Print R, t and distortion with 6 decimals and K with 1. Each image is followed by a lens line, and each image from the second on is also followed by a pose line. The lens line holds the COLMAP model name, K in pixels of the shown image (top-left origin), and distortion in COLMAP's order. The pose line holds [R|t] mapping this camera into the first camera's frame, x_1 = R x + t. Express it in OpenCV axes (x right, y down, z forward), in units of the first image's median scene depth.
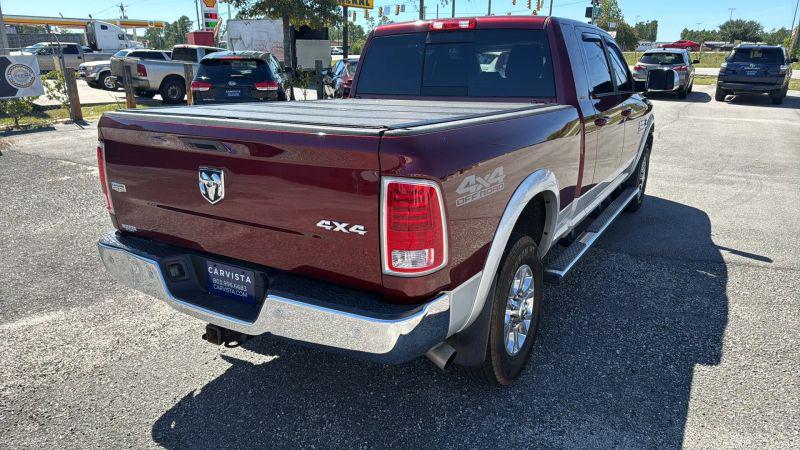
lens RADIAL K [[537.2, 0, 399.3], [0, 537.2, 228.5], [0, 0, 1]] dist [0.045789, -0.049579]
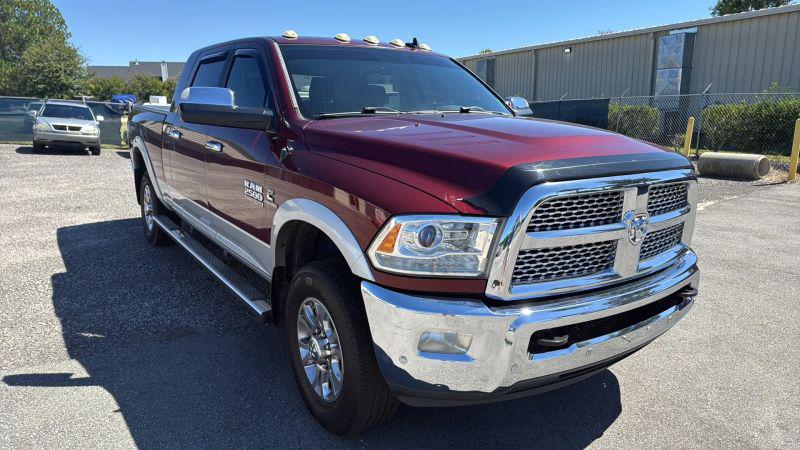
lens RADIAL K [[537.2, 0, 401.1], [0, 537.2, 222.7], [0, 0, 1]] dist [0.045789, -0.049579]
pose [[-0.403255, 0.195344, -0.893995, 1.157213], [-0.279727, 0.903872, 0.323678, -0.497335], [0.871286, 0.380599, -0.309848, 1.721282]]
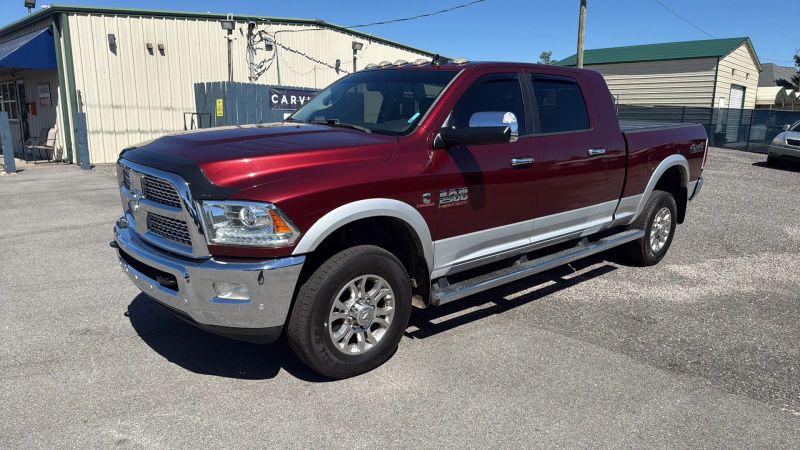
lens RADIAL K [[537.2, 0, 400.2], [0, 537.2, 220.1], [0, 0, 1]] dist [0.045789, -0.049579]
pose [[-0.956390, -0.076061, 0.282016, 0.014618], [0.071294, 0.875512, 0.477907, -0.699983], [-0.283258, 0.477171, -0.831909, 2.302842]]
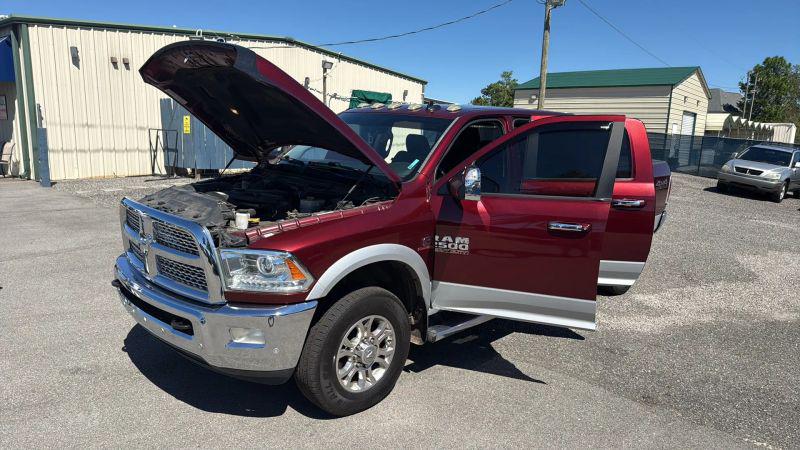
lens RADIAL K [[537.2, 0, 401.2], [0, 537.2, 238.6], [0, 0, 1]] dist [0.045789, -0.049579]
pose [[-0.974093, -0.086756, 0.208843, 0.068667], [0.027155, 0.871934, 0.488870, -0.762840], [-0.224510, 0.481876, -0.846989, 2.332054]]
